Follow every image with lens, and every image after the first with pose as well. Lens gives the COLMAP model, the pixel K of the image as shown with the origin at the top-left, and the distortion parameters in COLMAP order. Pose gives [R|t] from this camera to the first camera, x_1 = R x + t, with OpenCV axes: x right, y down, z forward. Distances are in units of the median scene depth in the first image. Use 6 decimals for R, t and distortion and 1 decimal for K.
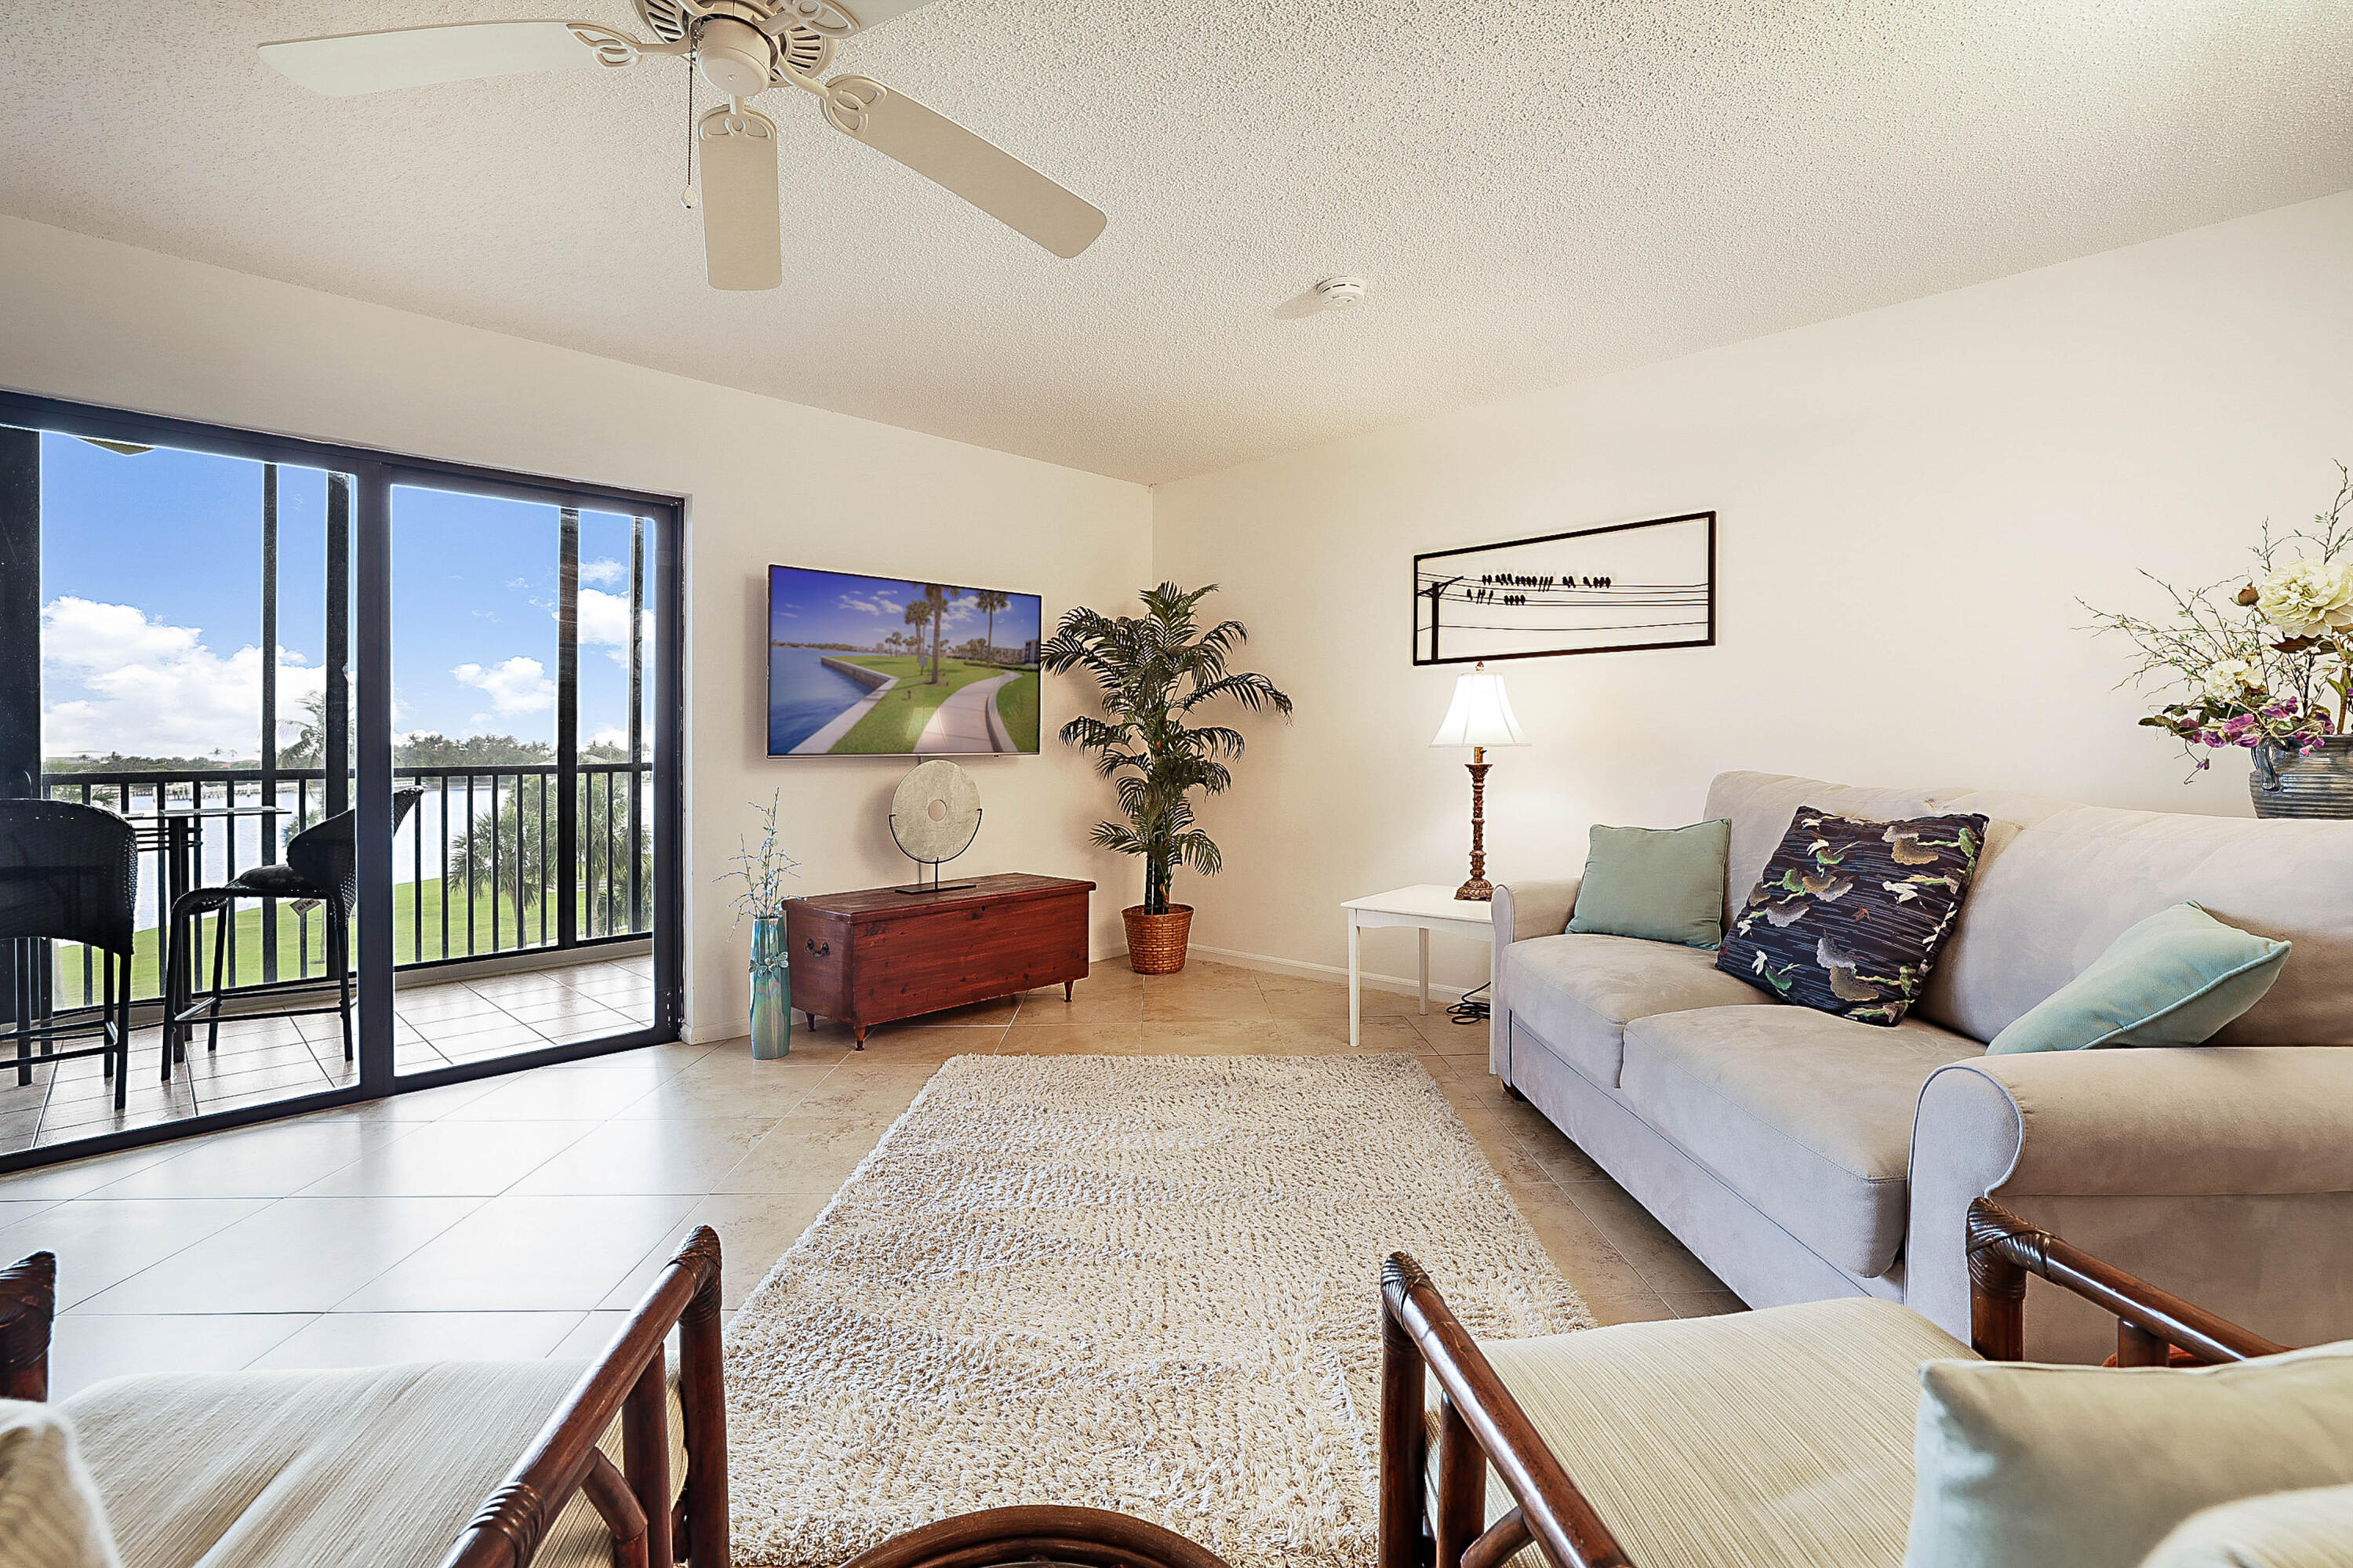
lens RADIAL K [[1054.1, 0, 1190.1], [0, 1054.1, 745.8], [0, 0, 1]] dist [-0.001315, 0.000973]
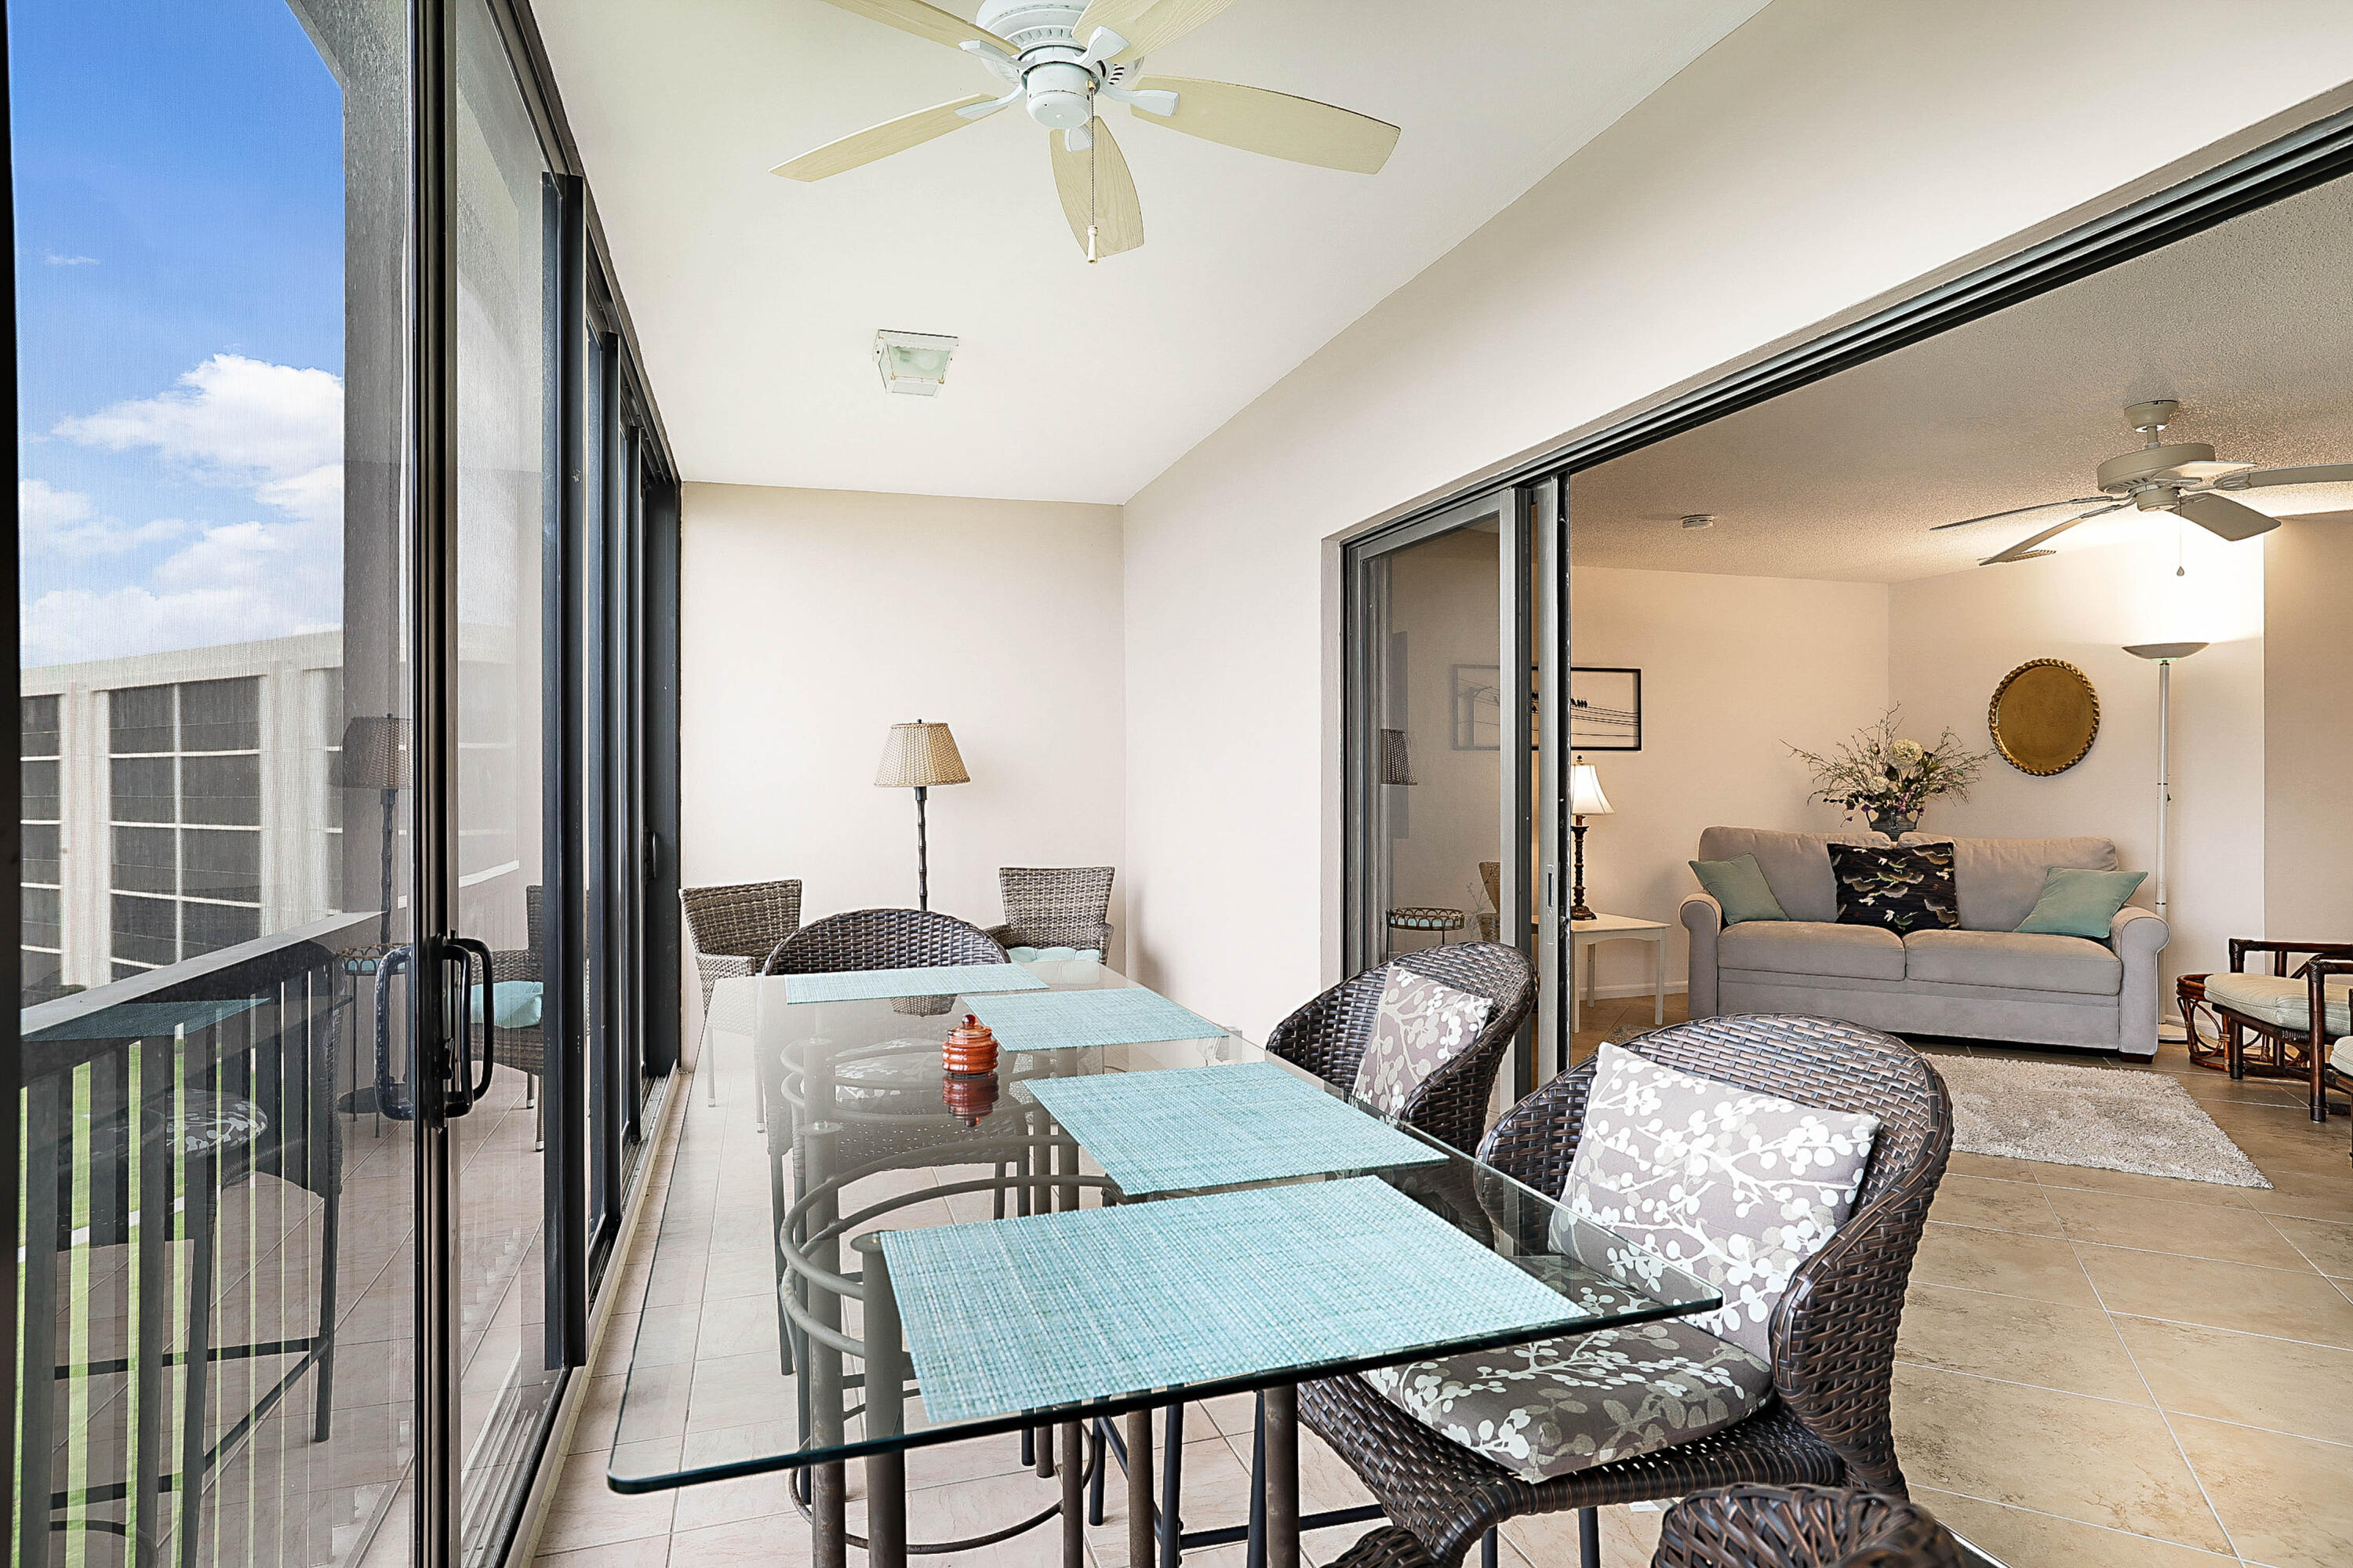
lens RADIAL K [[1299.2, 0, 1176.5], [0, 1299.2, 784.0], [0, 0, 1]] dist [-0.005179, 0.020963]
pose [[0.470721, -0.001965, 0.882280, -1.395020], [0.002293, 0.999997, 0.001004, -0.039392], [-0.882279, 0.001550, 0.470724, 0.576032]]
